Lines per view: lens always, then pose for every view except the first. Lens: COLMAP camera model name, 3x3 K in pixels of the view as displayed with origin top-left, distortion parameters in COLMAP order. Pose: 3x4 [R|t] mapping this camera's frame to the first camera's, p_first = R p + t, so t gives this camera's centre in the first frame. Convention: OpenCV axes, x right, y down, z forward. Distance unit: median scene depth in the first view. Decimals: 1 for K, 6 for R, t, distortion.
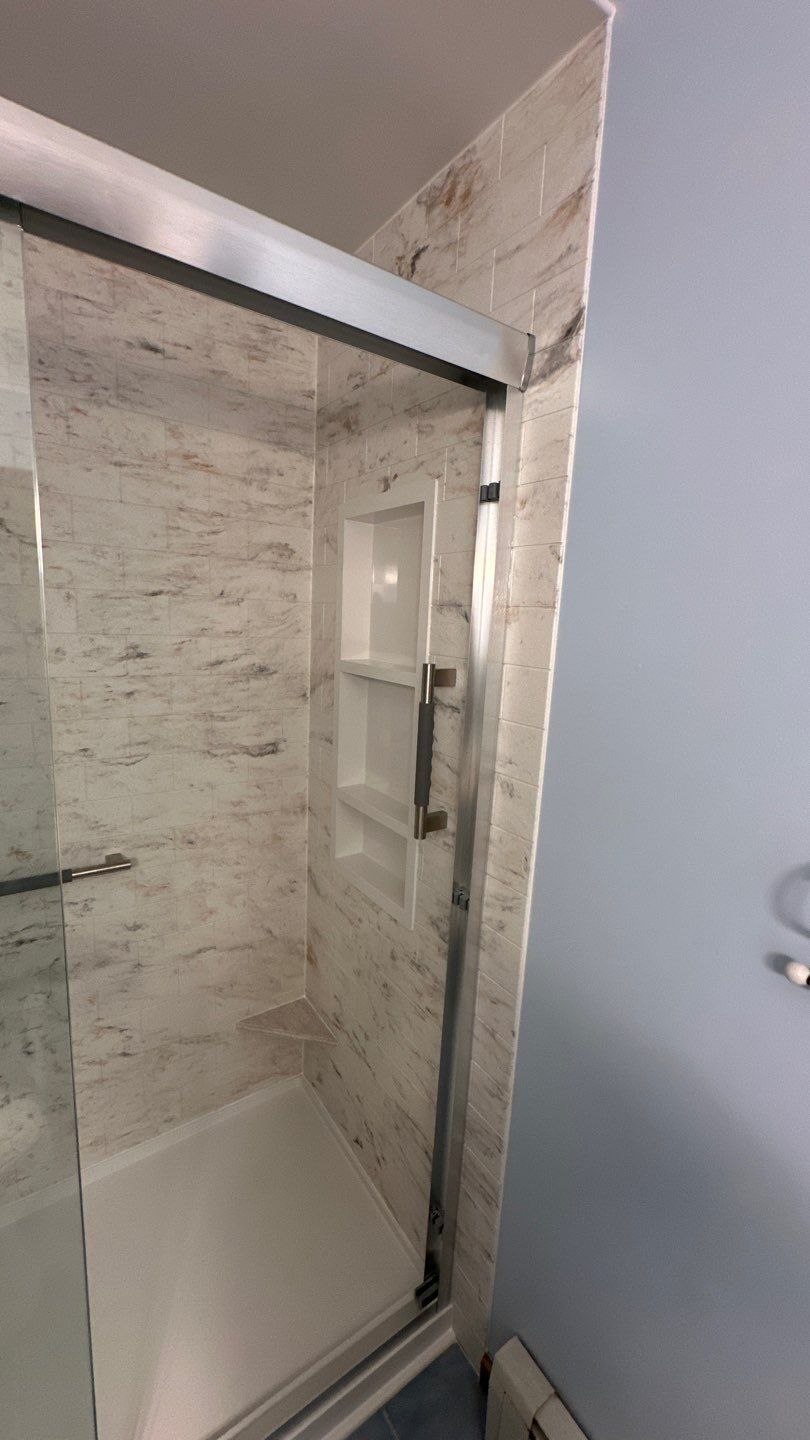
lens RADIAL K [[574.8, 0, 405.0], [0, 574.8, 720.0], [0, 0, 1]] dist [-0.003516, 0.000232]
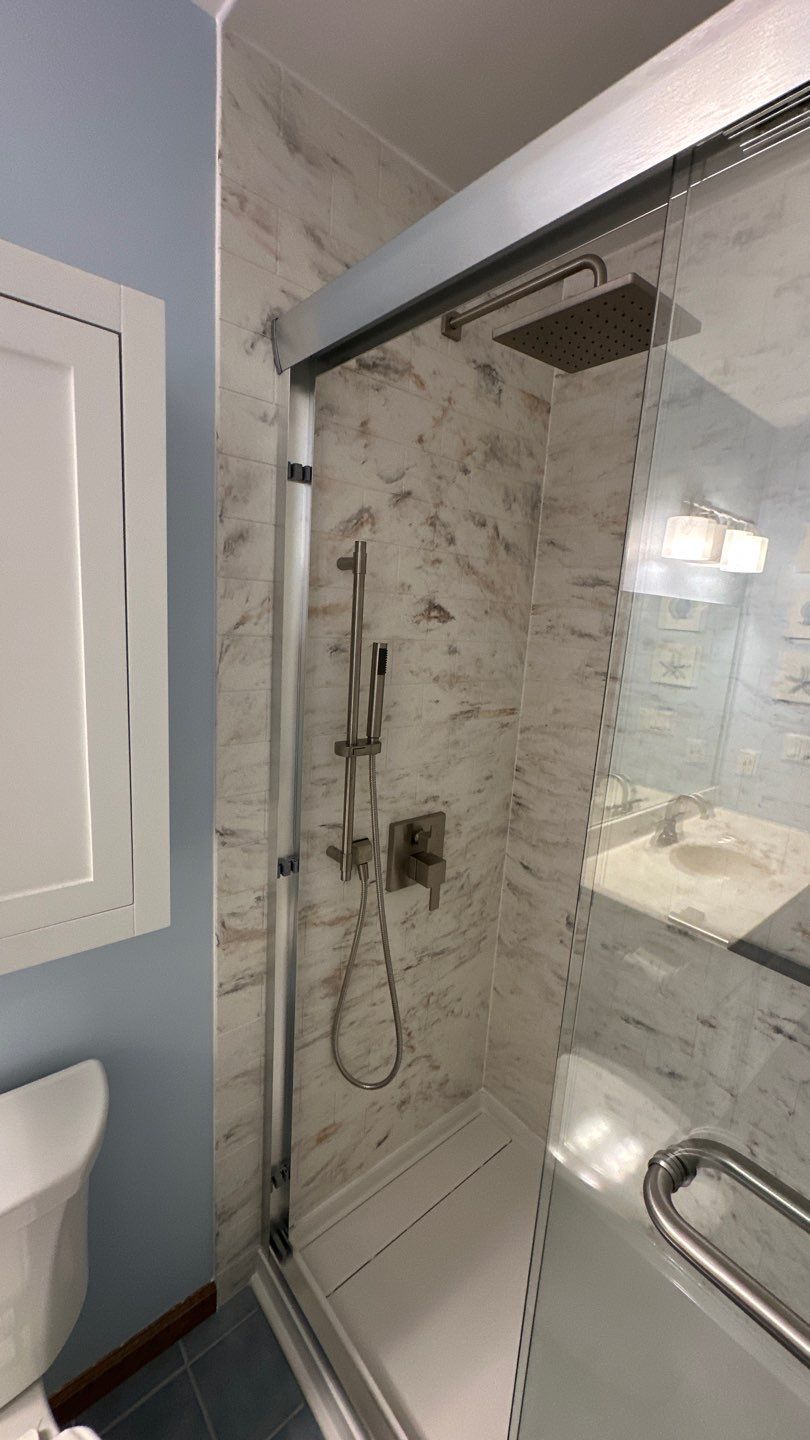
lens RADIAL K [[574.8, 0, 405.0], [0, 574.8, 720.0], [0, 0, 1]] dist [-0.003516, 0.000232]
pose [[0.096786, 0.145779, -0.984571, 0.057646], [-0.235763, 0.964421, 0.119619, -0.033148], [0.966979, 0.220548, 0.127711, 0.242815]]
